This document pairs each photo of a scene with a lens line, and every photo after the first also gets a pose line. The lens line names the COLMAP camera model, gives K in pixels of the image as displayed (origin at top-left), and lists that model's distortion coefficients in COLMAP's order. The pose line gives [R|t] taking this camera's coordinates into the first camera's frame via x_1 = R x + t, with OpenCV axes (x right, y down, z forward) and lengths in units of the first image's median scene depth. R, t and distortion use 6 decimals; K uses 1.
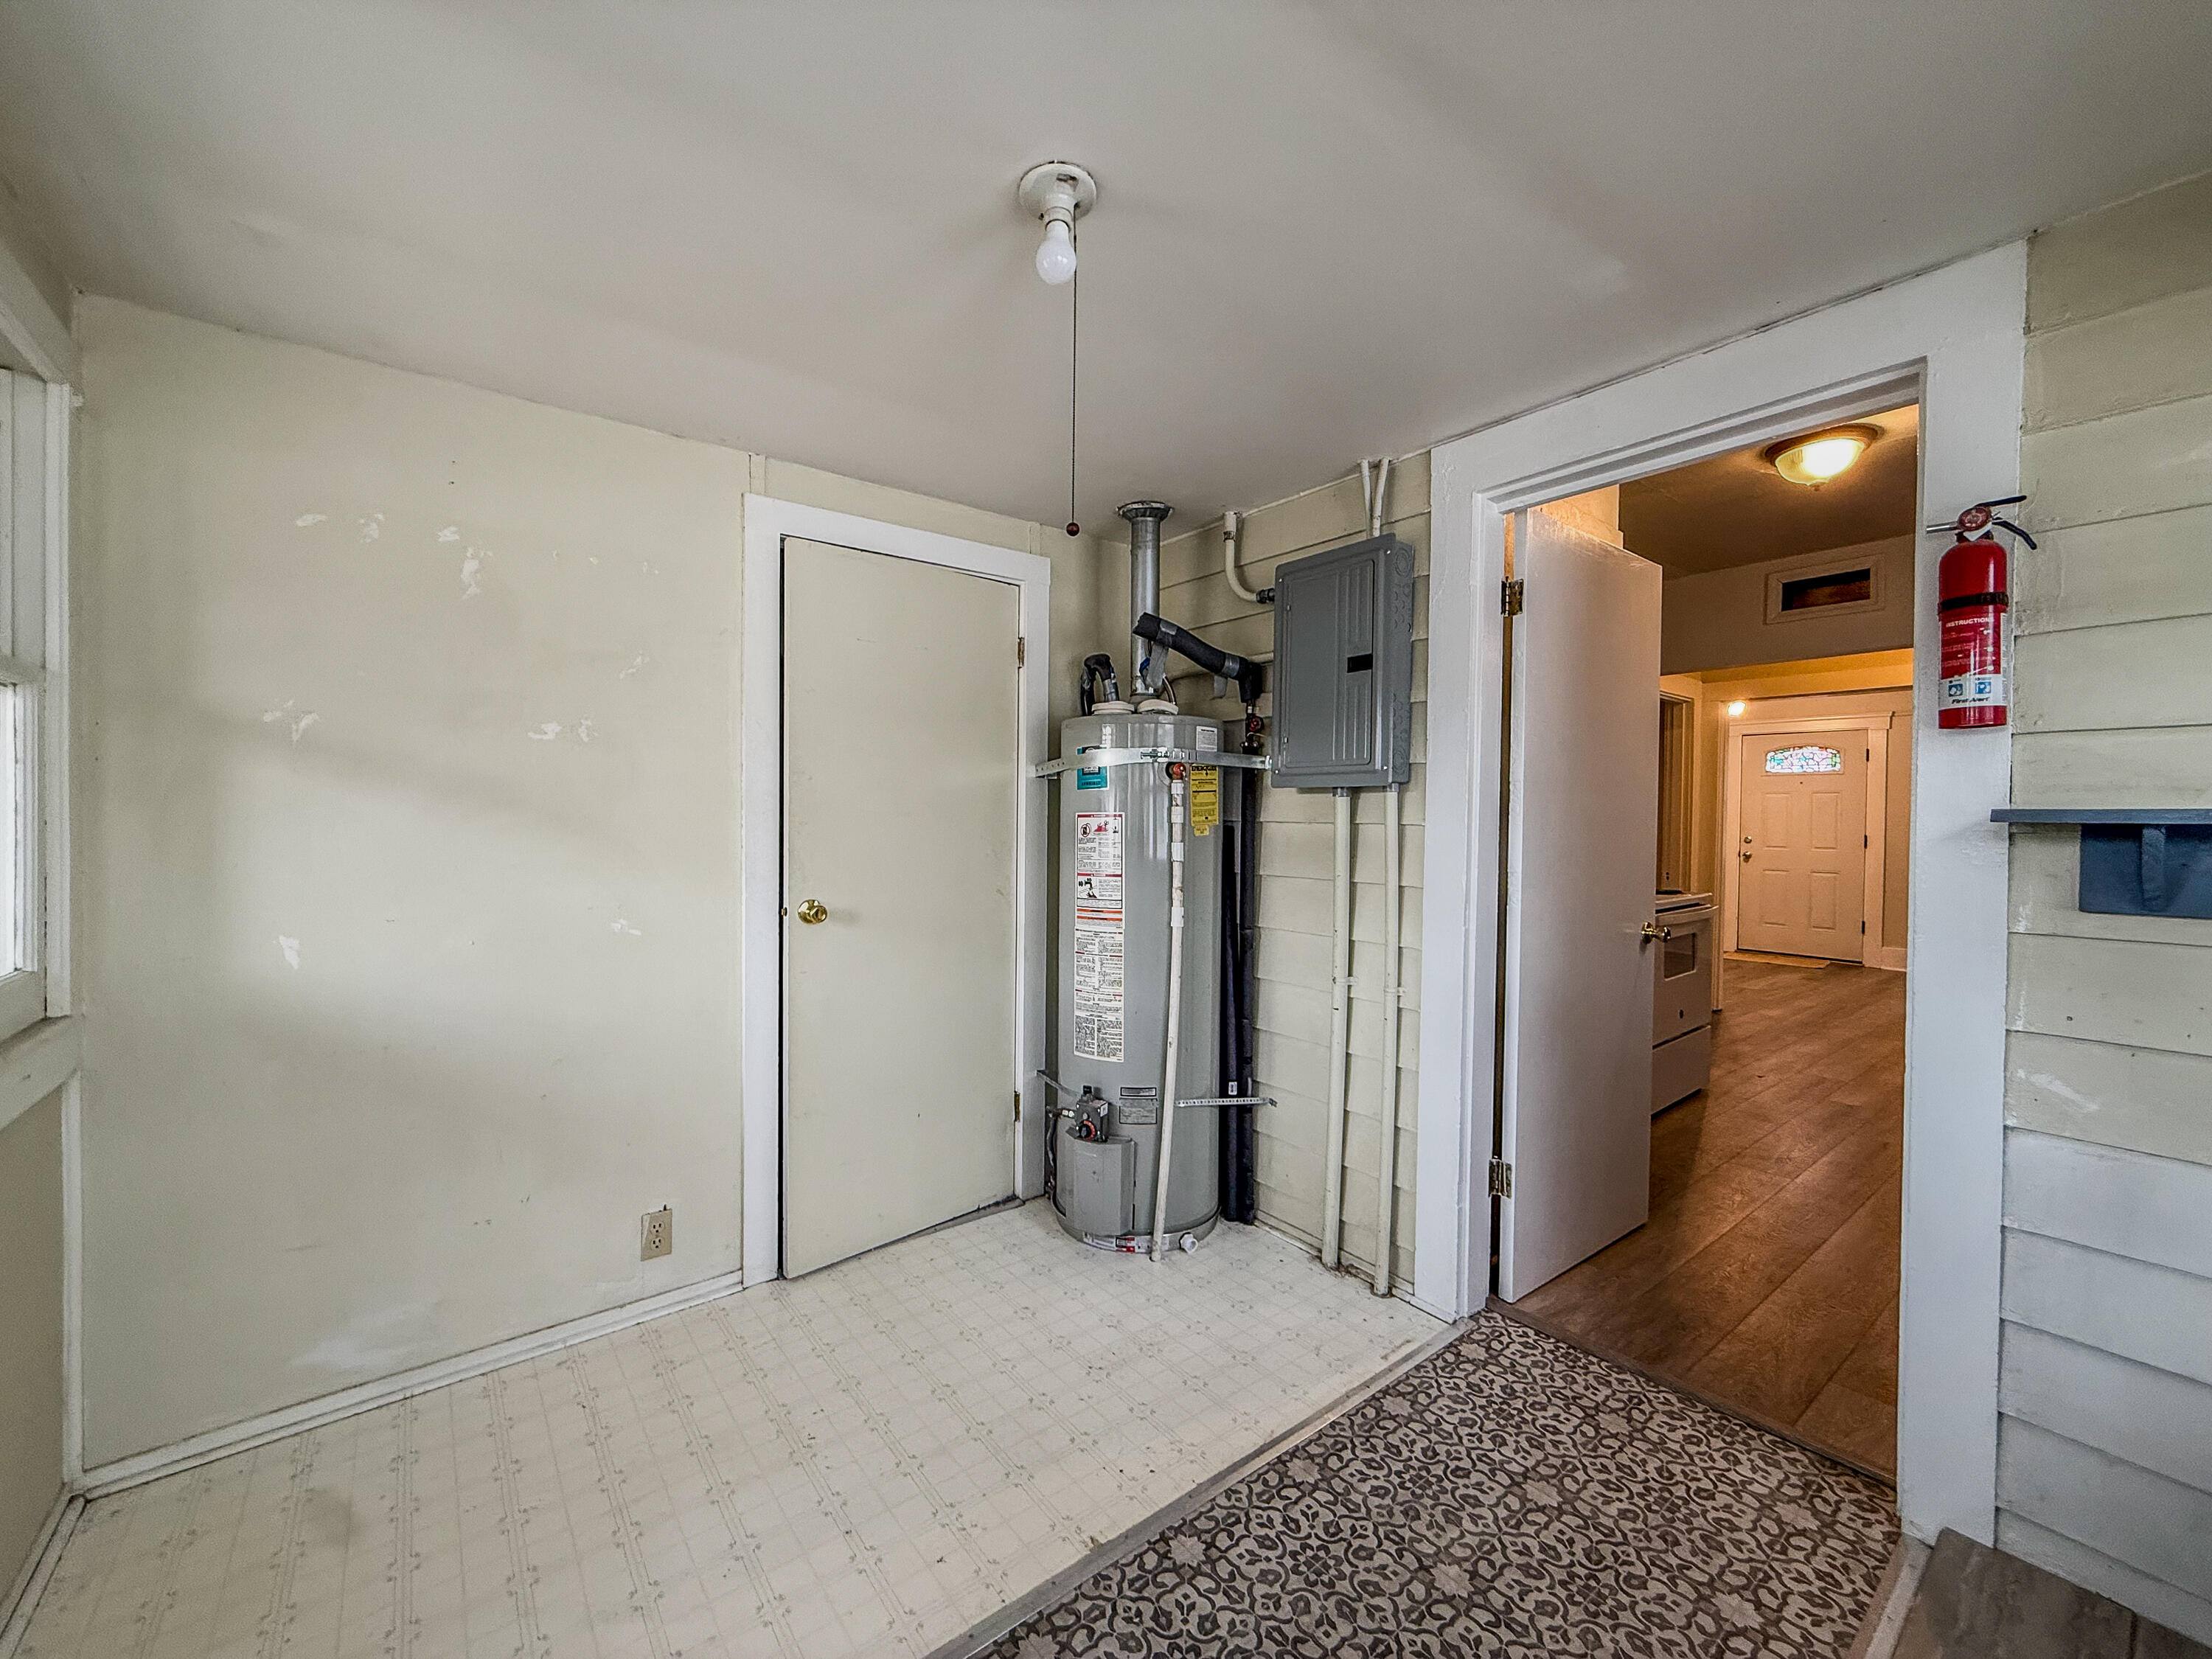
lens RADIAL K [[881.7, 0, 1097.6], [0, 881.7, 827.3], [0, 0, 1]] dist [0.000278, -0.000159]
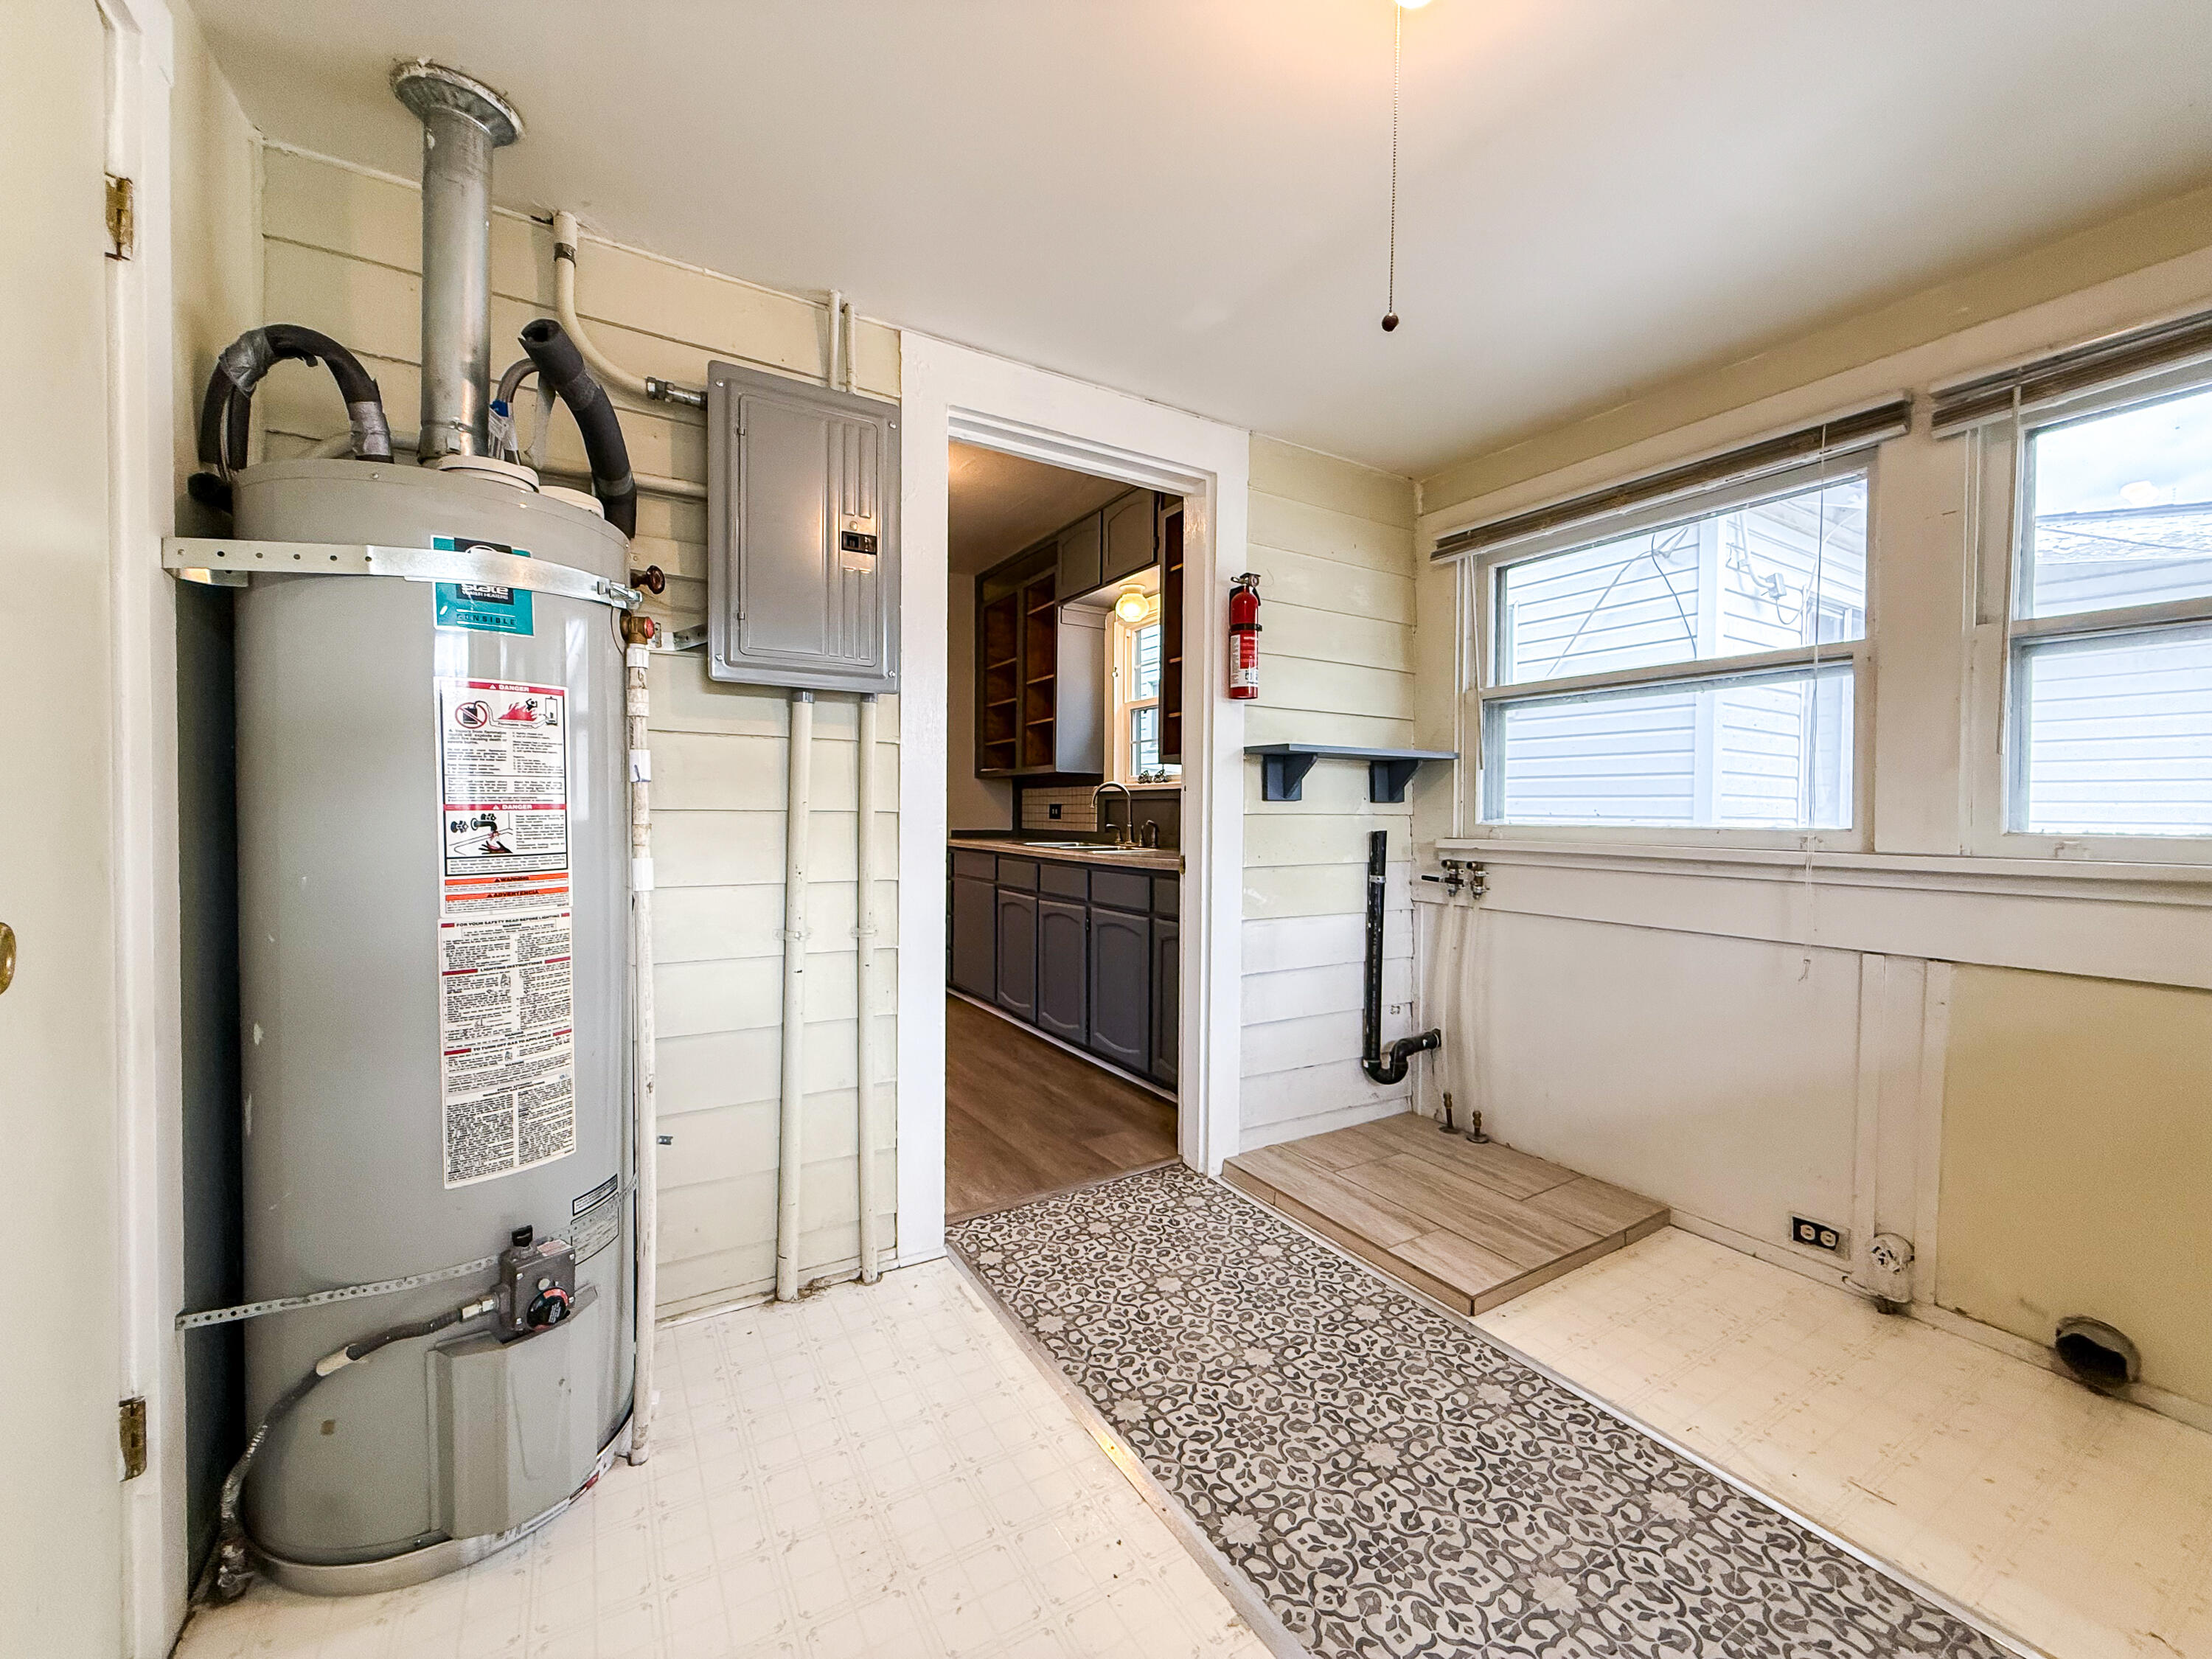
lens RADIAL K [[881.7, 0, 1097.6], [0, 881.7, 827.3], [0, 0, 1]] dist [0.000278, -0.000159]
pose [[0.121493, -0.028475, 0.992184, -0.468126], [0.005170, 0.999593, 0.028055, 0.054826], [-0.992579, 0.001721, 0.121591, 0.625750]]
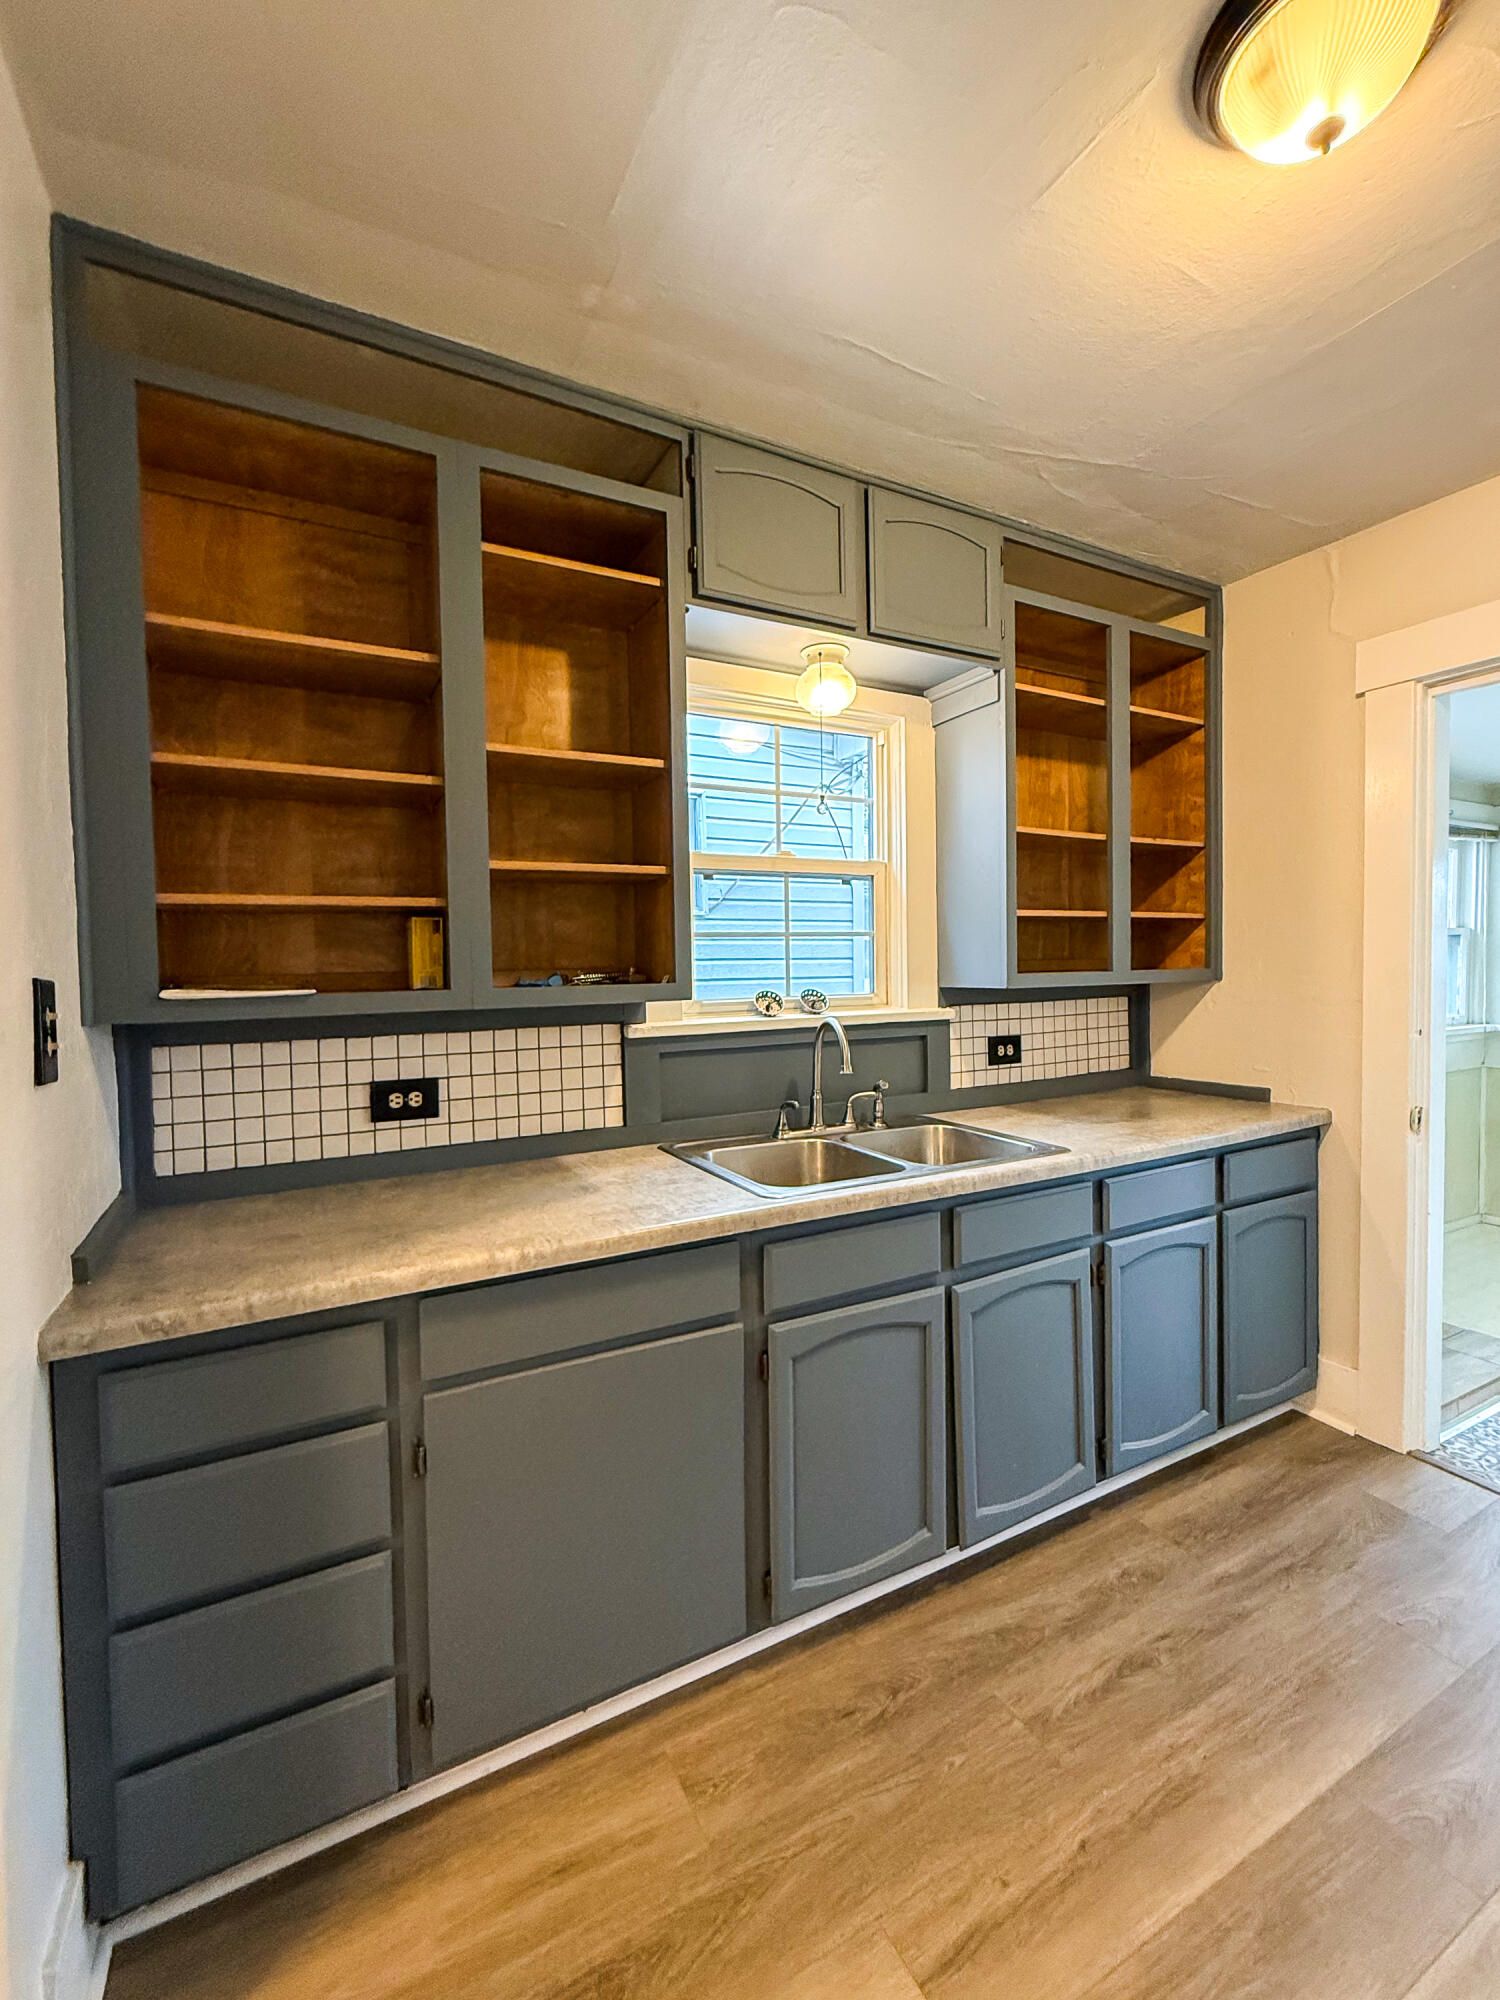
lens RADIAL K [[855.7, 0, 749.7], [0, 855.7, 992.4], [0, 0, 1]] dist [0.000964, 0.000124]
pose [[-0.986457, 0.001796, 0.164013, 1.153801], [0.009370, 0.998924, 0.045422, -0.048098], [-0.163755, 0.046344, -0.985412, 1.648700]]
